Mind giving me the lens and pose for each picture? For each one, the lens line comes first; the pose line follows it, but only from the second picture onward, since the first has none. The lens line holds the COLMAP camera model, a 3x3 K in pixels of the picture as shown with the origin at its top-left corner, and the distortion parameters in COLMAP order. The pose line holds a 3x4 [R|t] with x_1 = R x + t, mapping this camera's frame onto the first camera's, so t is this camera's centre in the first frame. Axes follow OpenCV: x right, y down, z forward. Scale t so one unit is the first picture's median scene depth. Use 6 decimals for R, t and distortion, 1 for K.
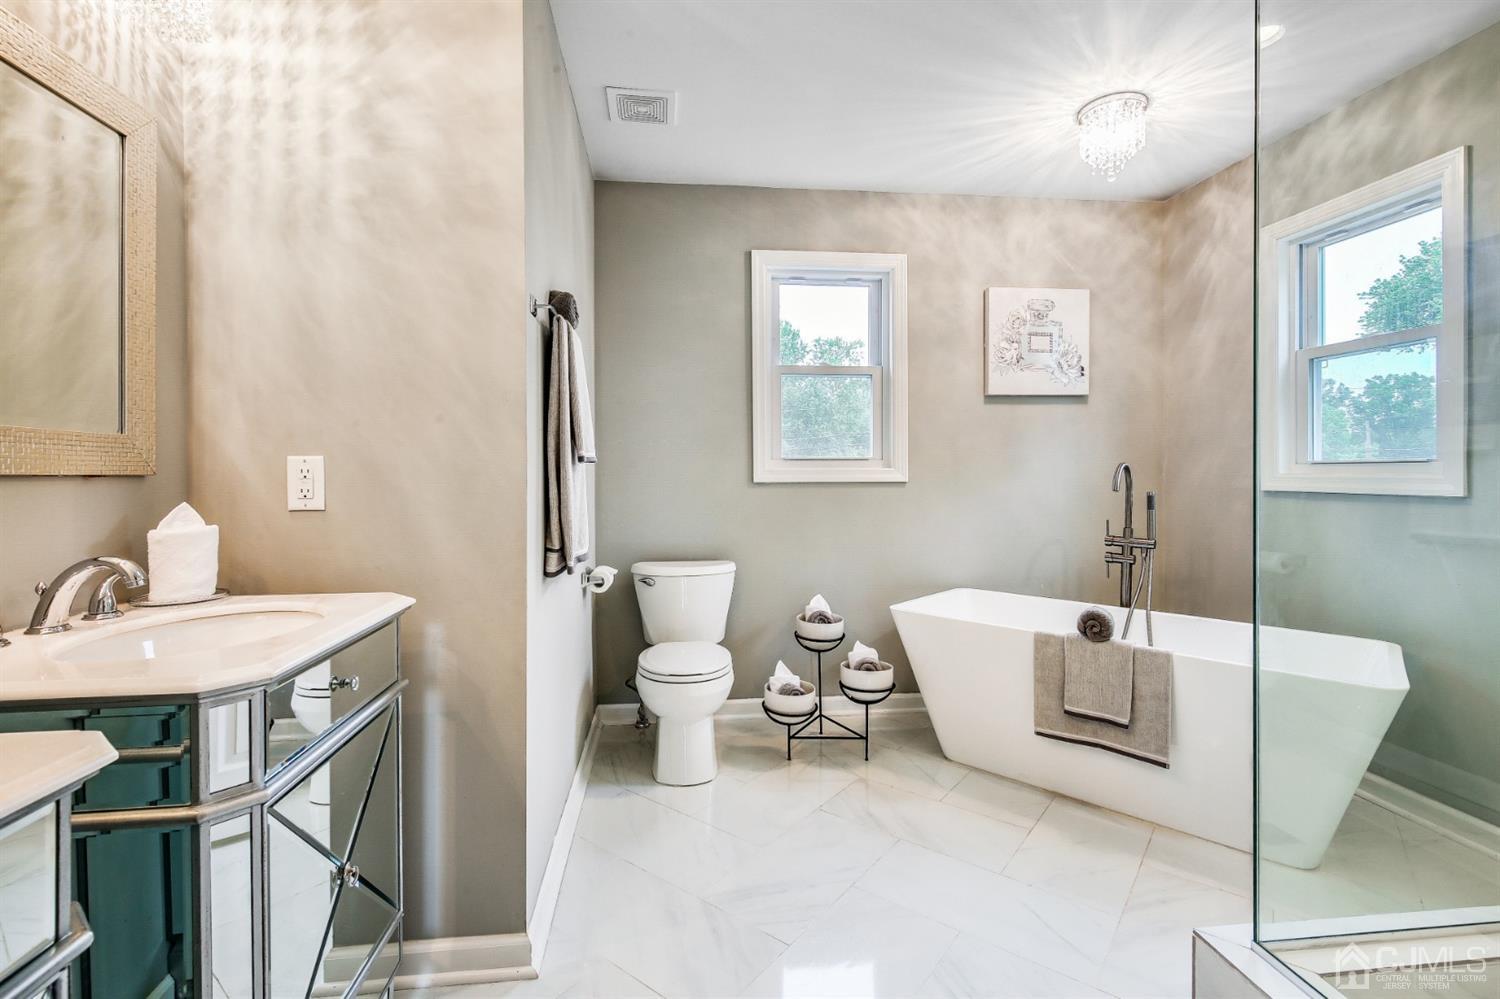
lens RADIAL K [[690.3, 0, 750.7], [0, 690.3, 483.7], [0, 0, 1]] dist [0.007493, -0.002699]
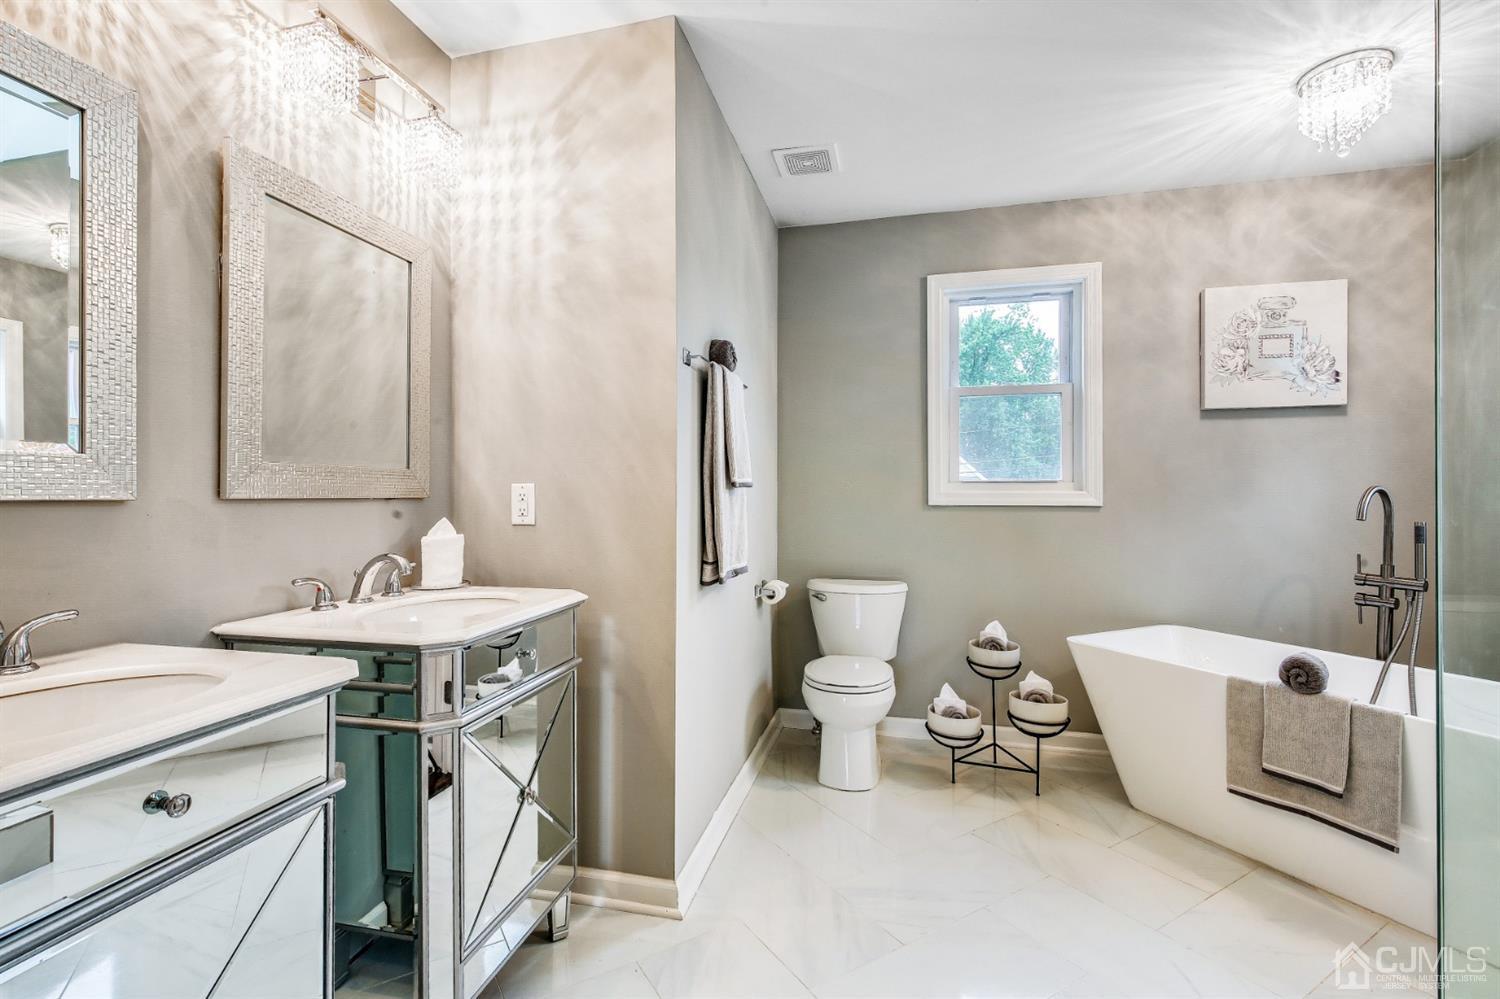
lens RADIAL K [[690.3, 0, 741.8], [0, 690.3, 500.2], [0, 0, 1]] dist [0.007493, -0.002699]
pose [[0.937717, 0.006743, -0.347333, 0.135870], [-0.008539, 0.999957, -0.003641, -0.004653], [0.347294, 0.006381, 0.937735, -0.059230]]
